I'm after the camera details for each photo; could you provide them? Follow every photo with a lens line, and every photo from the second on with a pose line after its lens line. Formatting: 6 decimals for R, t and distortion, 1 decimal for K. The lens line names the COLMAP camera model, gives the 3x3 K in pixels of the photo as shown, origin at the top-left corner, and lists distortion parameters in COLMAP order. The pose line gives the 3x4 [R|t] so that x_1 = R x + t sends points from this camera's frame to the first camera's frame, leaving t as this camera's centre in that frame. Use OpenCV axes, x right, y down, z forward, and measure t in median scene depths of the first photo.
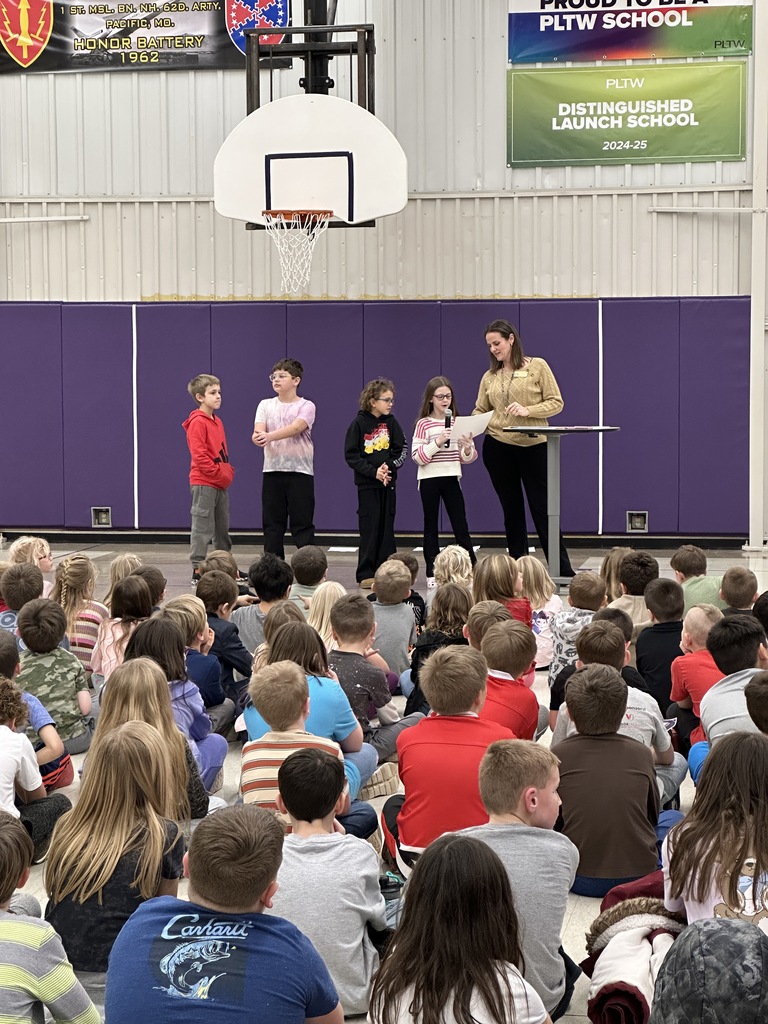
lens RADIAL K [[2284.2, 0, 381.0], [0, 2284.2, 505.4], [0, 0, 1]] dist [0.247848, 0.000000]
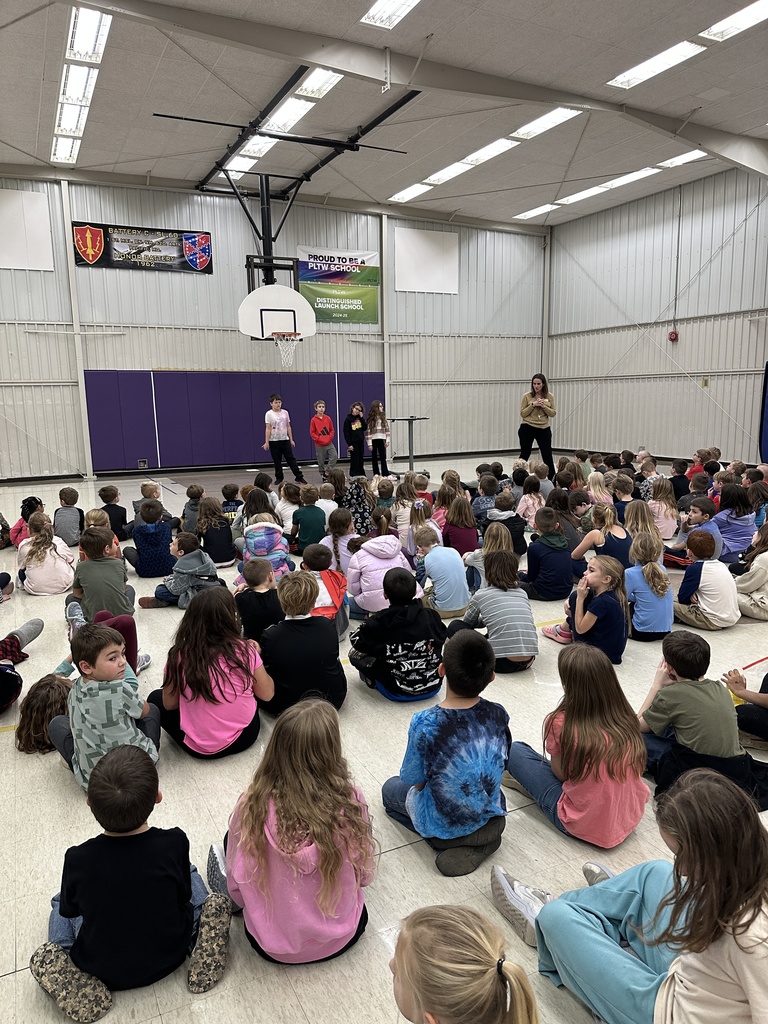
lens RADIAL K [[722.3, 0, 386.0], [0, 722.3, 552.1], [0, 0, 1]] dist [0.030619, -0.009880]
pose [[0.812758, -0.126771, 0.568643, -0.377703], [0.046293, 0.987006, 0.153873, -0.007804], [-0.580760, -0.098738, 0.808065, 0.242645]]
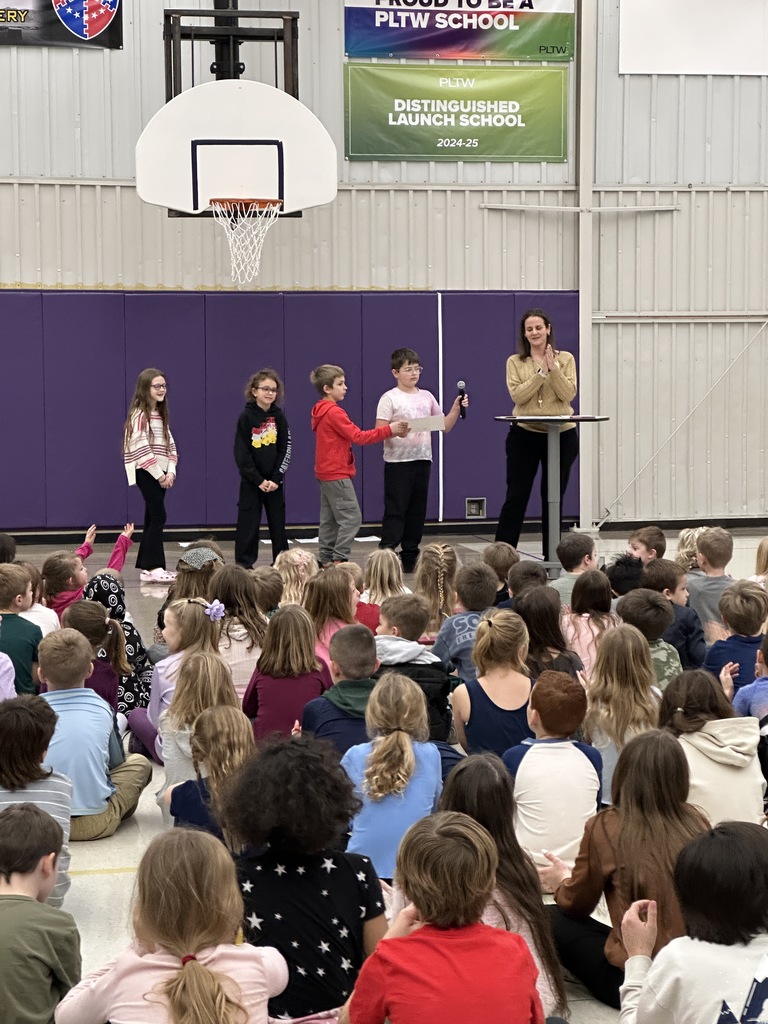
lens RADIAL K [[2284.2, 0, 386.5], [0, 2284.2, 515.8], [0, 0, 1]] dist [0.247848, 0.000000]
pose [[0.932157, -0.025931, 0.361126, -0.299769], [0.023408, 0.999661, 0.011360, -0.002218], [-0.361298, -0.002135, 0.932448, 0.053776]]
